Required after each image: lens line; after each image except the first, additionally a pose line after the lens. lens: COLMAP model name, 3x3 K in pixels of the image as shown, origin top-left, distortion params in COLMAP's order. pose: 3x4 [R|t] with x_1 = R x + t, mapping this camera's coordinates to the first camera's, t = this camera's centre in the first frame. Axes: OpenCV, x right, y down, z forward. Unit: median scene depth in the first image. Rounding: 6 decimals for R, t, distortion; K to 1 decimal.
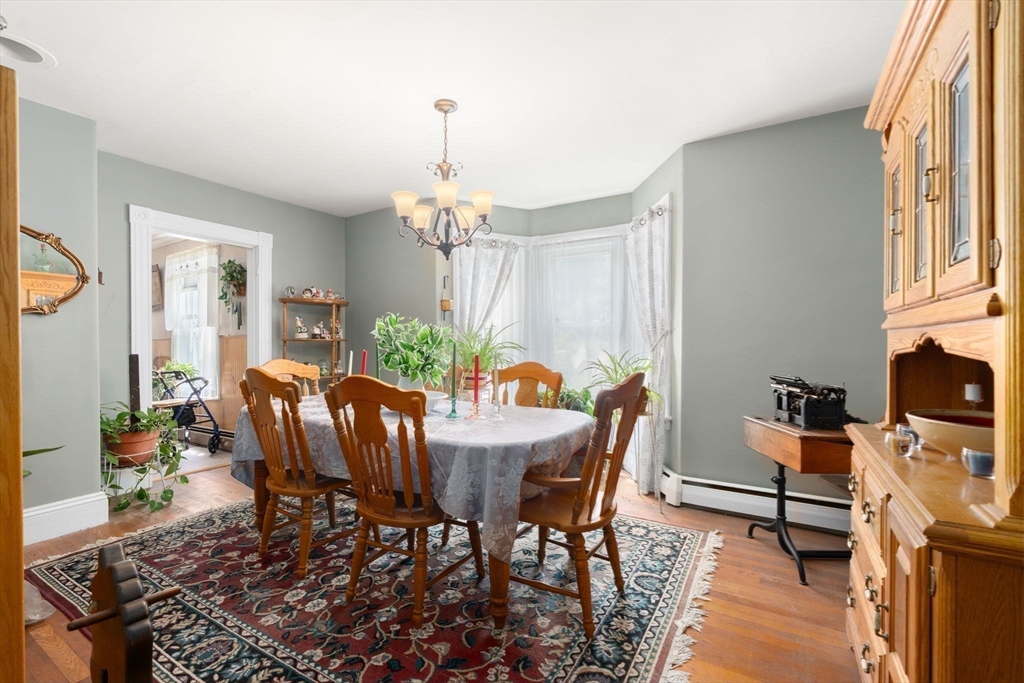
lens RADIAL K [[466.3, 0, 505.6], [0, 466.3, 341.9], [0, 0, 1]] dist [-0.000013, 0.000105]
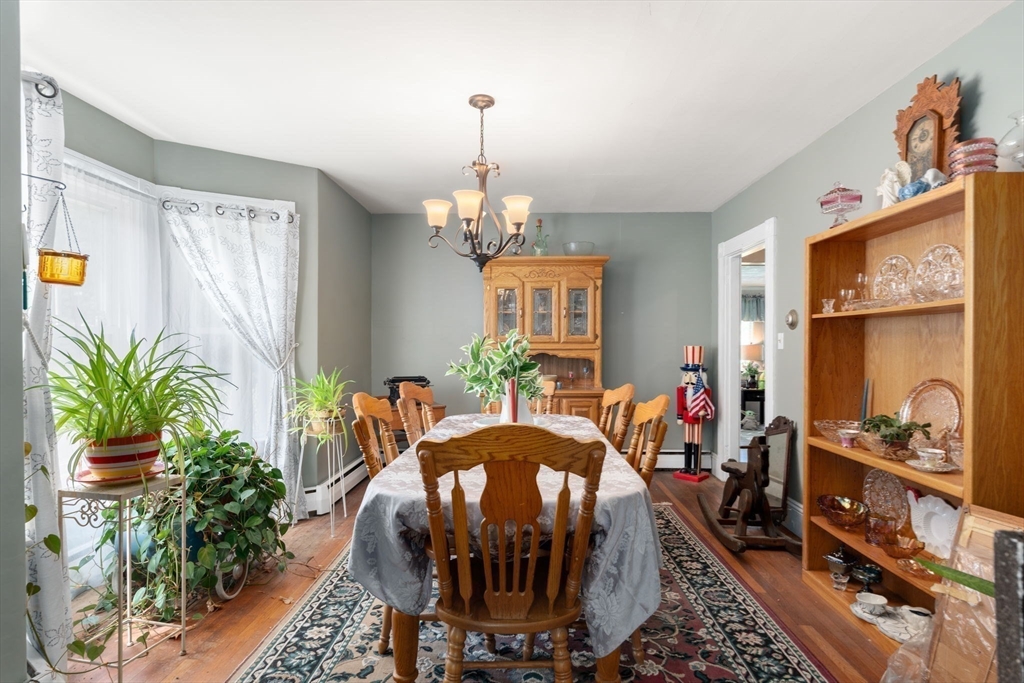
lens RADIAL K [[466.3, 0, 507.2], [0, 466.3, 342.7], [0, 0, 1]] dist [-0.000013, 0.000105]
pose [[-0.474219, -0.000642, 0.880407, -1.403140], [0.005160, 0.999981, 0.003509, -0.088264], [-0.880392, 0.006207, -0.474206, 1.993426]]
